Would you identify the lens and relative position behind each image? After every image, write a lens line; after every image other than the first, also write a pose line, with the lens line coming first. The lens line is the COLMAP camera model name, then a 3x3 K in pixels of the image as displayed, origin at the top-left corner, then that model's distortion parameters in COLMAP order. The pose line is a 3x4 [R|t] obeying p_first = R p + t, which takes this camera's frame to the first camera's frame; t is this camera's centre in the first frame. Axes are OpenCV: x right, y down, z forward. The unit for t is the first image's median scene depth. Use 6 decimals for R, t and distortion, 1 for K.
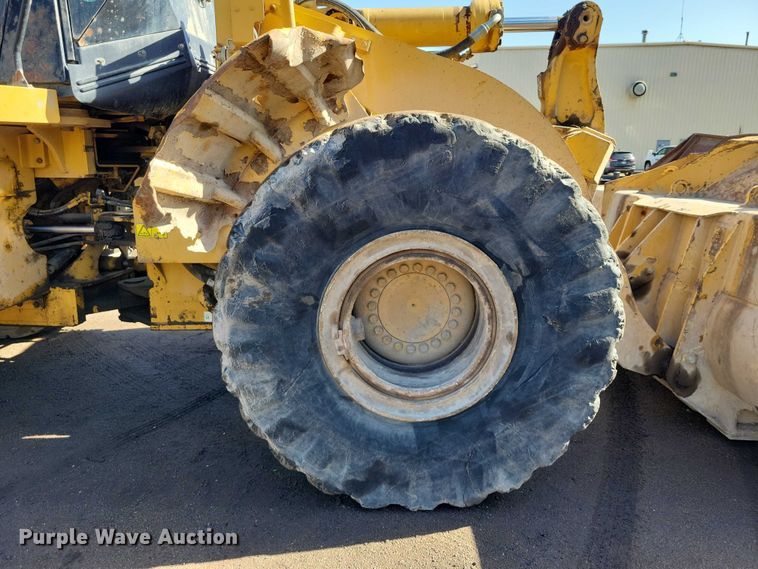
lens RADIAL K [[576.1, 0, 379.0], [0, 576.1, 284.5], [0, 0, 1]] dist [0.023572, -0.002454]
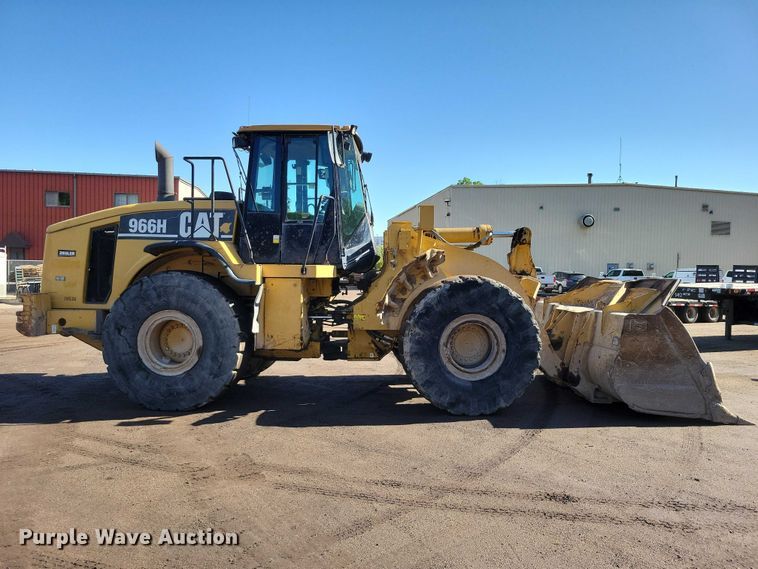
lens RADIAL K [[572.7, 0, 371.9], [0, 572.7, 292.4], [0, 0, 1]] dist [0.035073, -0.004587]
pose [[0.999421, 0.004544, 0.033721, -0.552649], [0.001653, 0.983385, -0.181527, 0.333755], [-0.033986, 0.181478, 0.982808, -1.936887]]
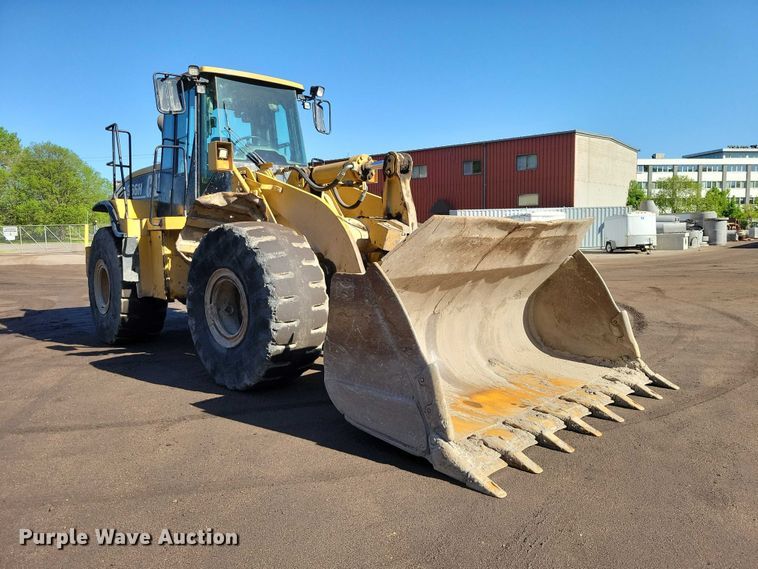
lens RADIAL K [[581.1, 0, 366.6], [0, 581.1, 287.4], [0, 0, 1]] dist [0.019749, -0.000954]
pose [[0.706273, 0.046341, -0.706421, 2.270013], [-0.131959, 0.988985, -0.067054, 0.076063], [0.695532, 0.140577, 0.704609, -0.355760]]
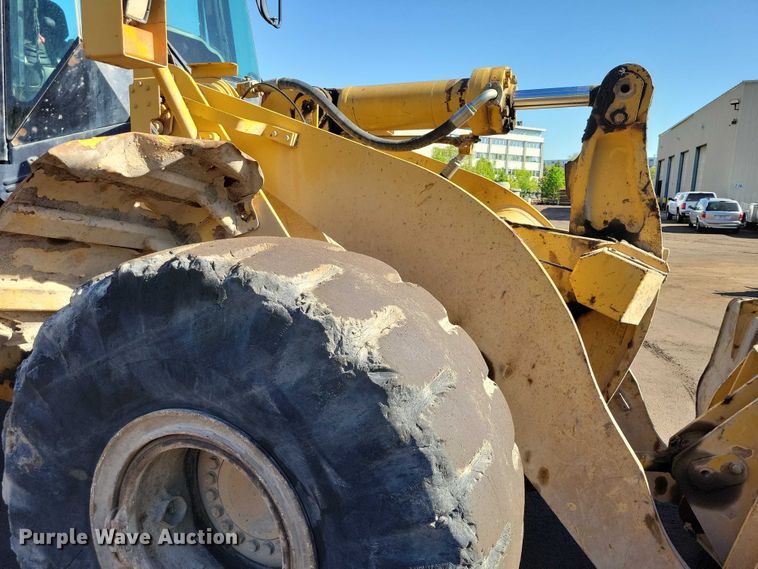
lens RADIAL K [[578.9, 0, 374.8], [0, 578.9, 281.8], [0, 0, 1]] dist [0.031613, 0.000541]
pose [[0.920651, 0.085631, -0.380879, 0.524042], [-0.111142, 0.992765, -0.045453, -0.239635], [0.374231, 0.084178, 0.923507, 0.387634]]
